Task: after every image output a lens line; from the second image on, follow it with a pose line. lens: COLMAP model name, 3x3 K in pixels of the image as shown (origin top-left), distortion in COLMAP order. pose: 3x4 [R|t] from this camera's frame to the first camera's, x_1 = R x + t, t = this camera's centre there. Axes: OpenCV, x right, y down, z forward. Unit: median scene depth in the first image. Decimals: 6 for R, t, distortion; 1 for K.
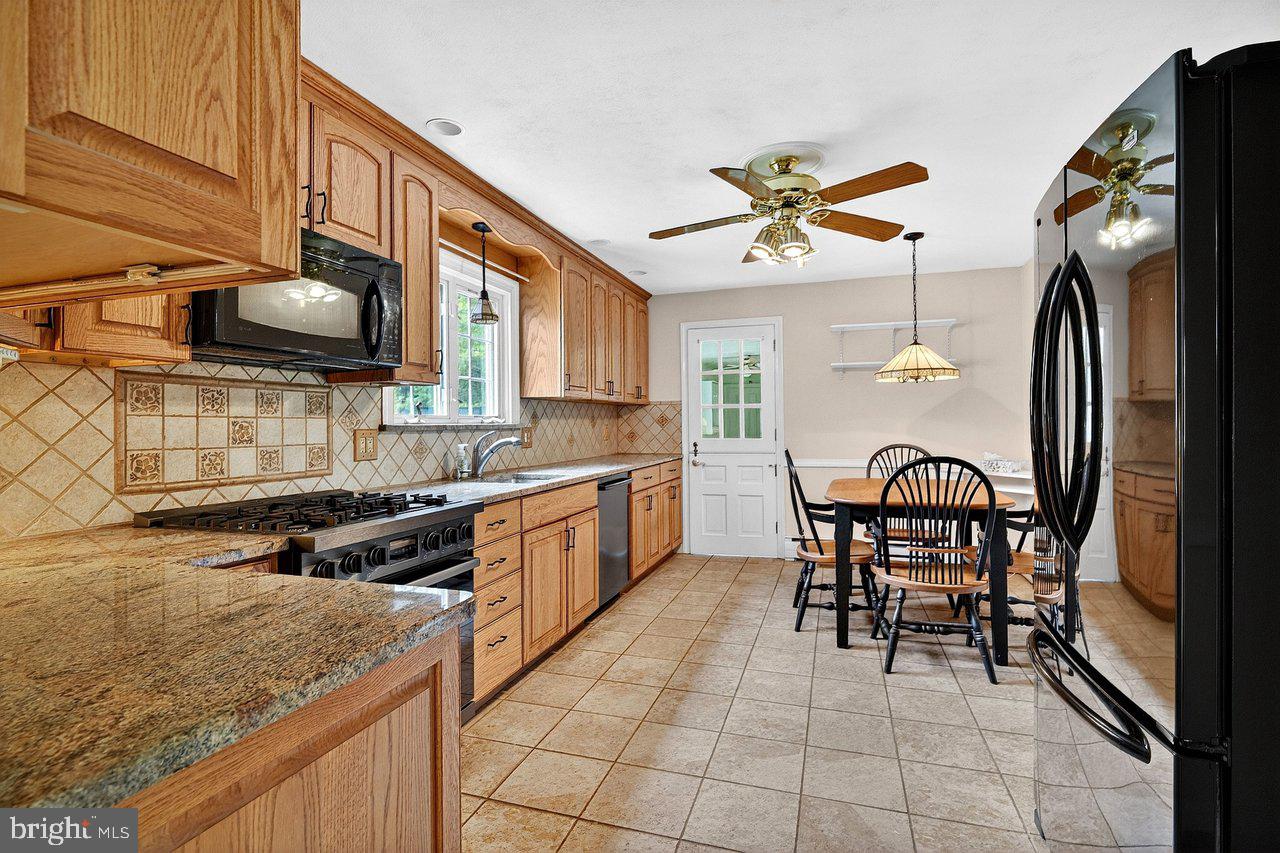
lens RADIAL K [[600.0, 0, 638.6], [0, 600.0, 420.8], [0, 0, 1]] dist [-0.009680, 0.002472]
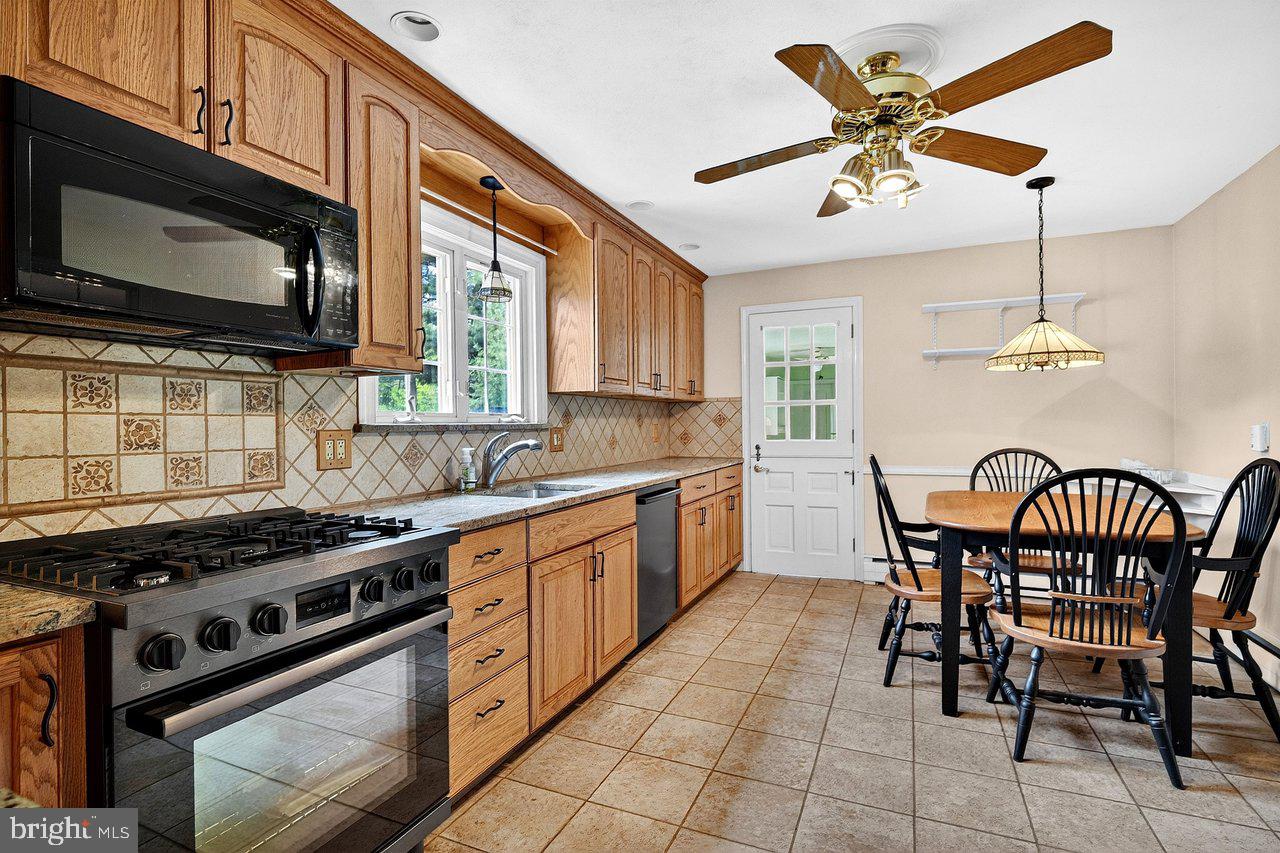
lens RADIAL K [[600.0, 0, 643.2], [0, 600.0, 430.0], [0, 0, 1]] dist [-0.009680, 0.002472]
pose [[0.995212, 0.000316, -0.097739, 0.027210], [0.001151, 0.999888, 0.014945, 0.002681], [0.097733, -0.014986, 0.995100, 0.228324]]
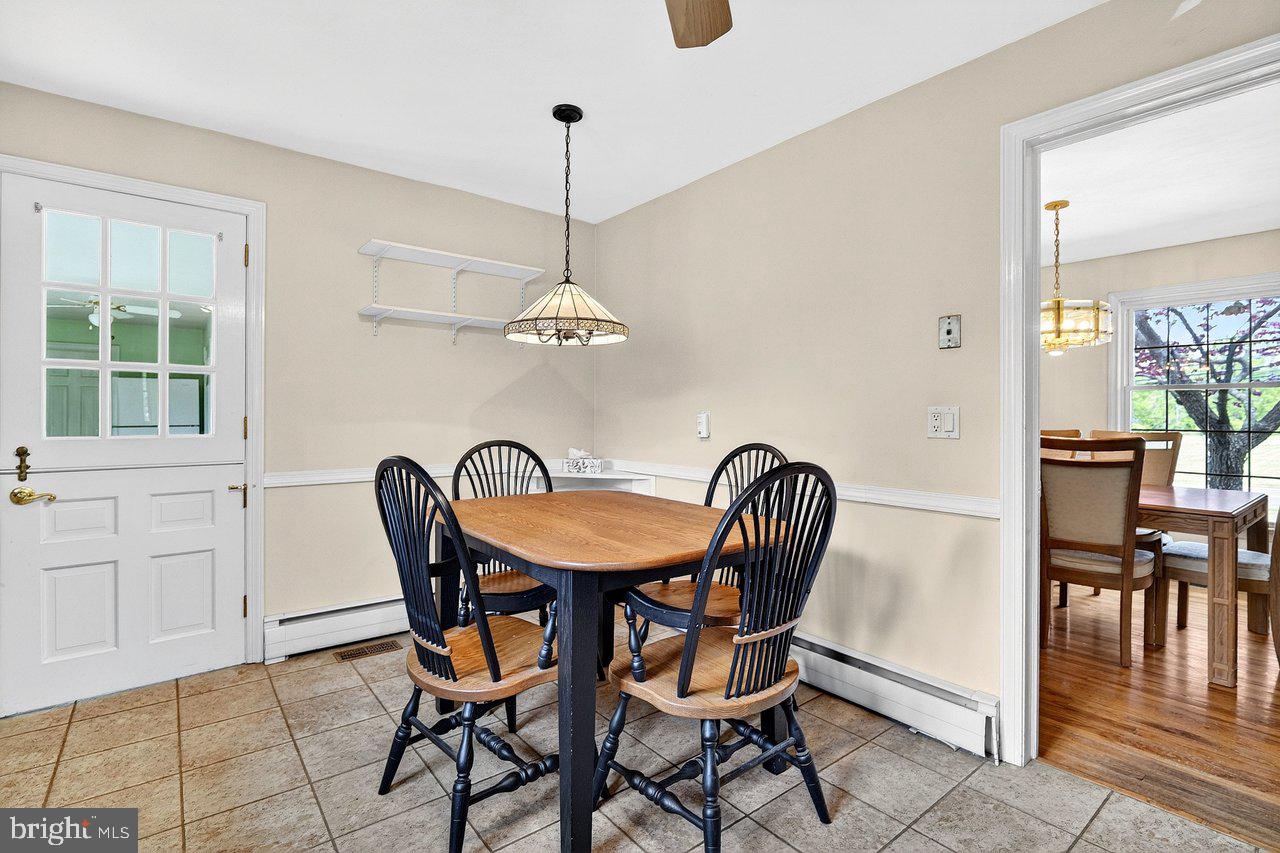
lens RADIAL K [[600.0, 0, 650.7], [0, 600.0, 417.1], [0, 0, 1]] dist [-0.009680, 0.002472]
pose [[0.543010, 0.008863, 0.839679, -0.030845], [-0.012577, 0.999918, -0.002420, 0.020130], [-0.839632, -0.009247, 0.543077, 0.778001]]
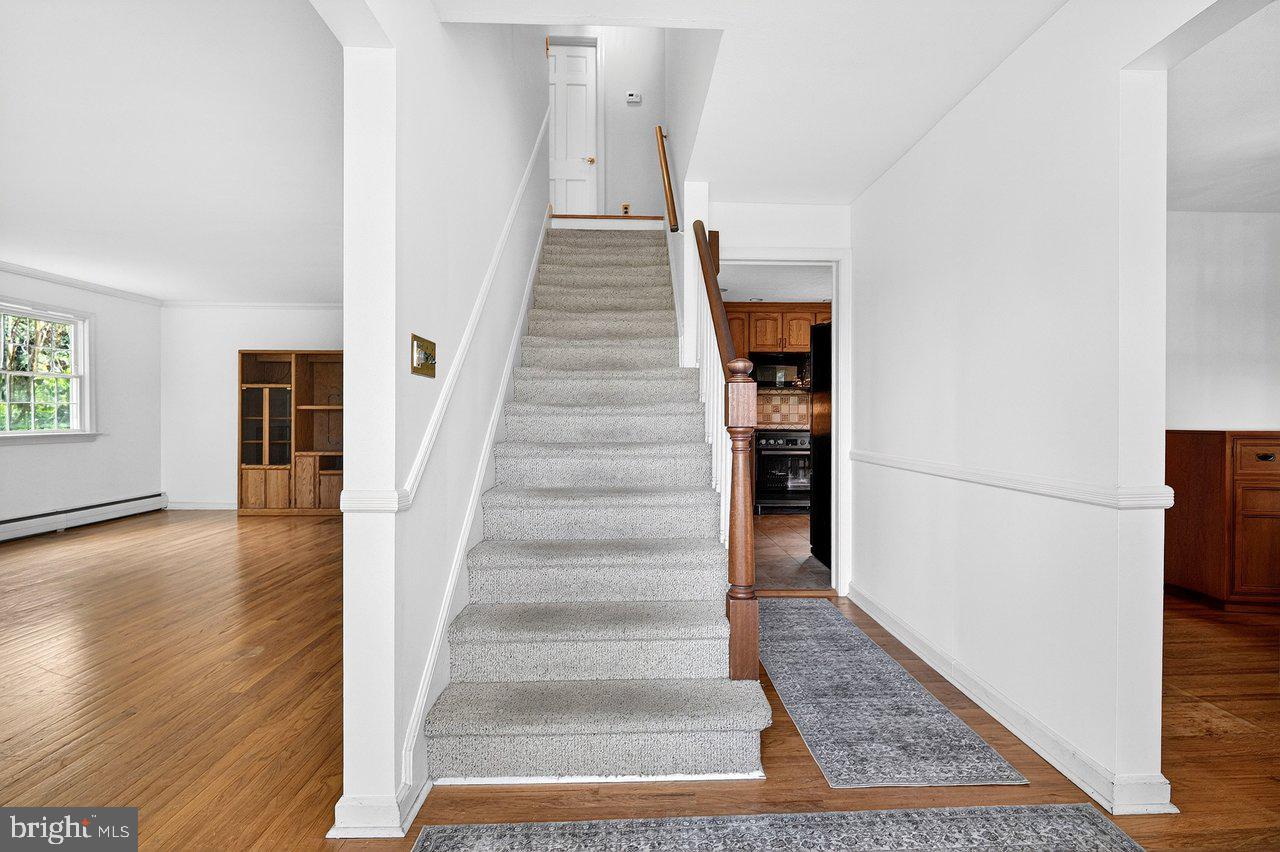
lens RADIAL K [[600.0, 0, 644.0], [0, 600.0, 422.0], [0, 0, 1]] dist [-0.009680, 0.002472]
pose [[0.340973, 0.013999, -0.939969, 1.688110], [-0.000383, 0.999891, 0.014752, 0.031177], [0.940073, -0.004670, 0.340941, -0.651088]]
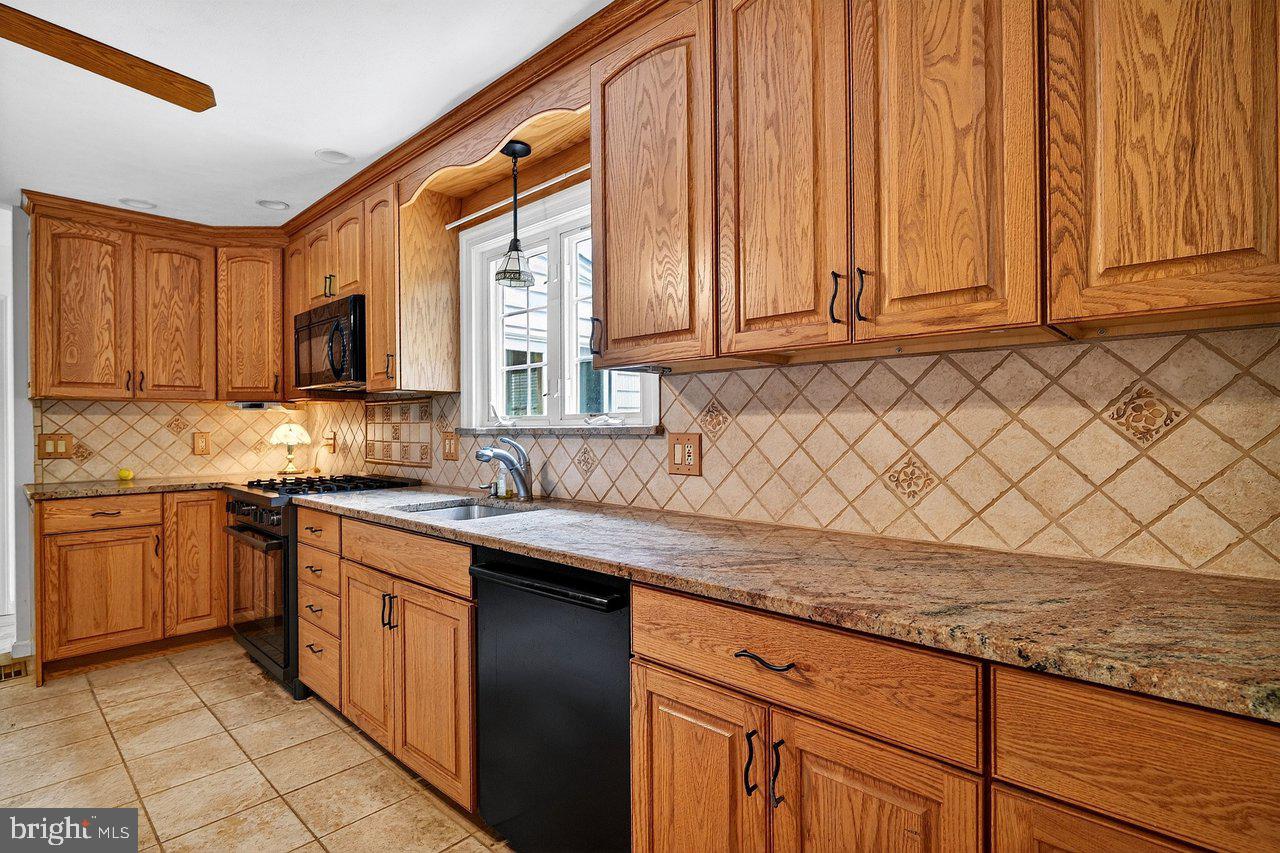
lens RADIAL K [[600.0, 0, 638.2], [0, 600.0, 428.3], [0, 0, 1]] dist [-0.009680, 0.002472]
pose [[-0.414273, 0.006361, -0.910131, 0.379972], [0.011669, 0.999931, 0.001677, 0.008096], [0.910078, -0.009925, -0.414318, 1.626378]]
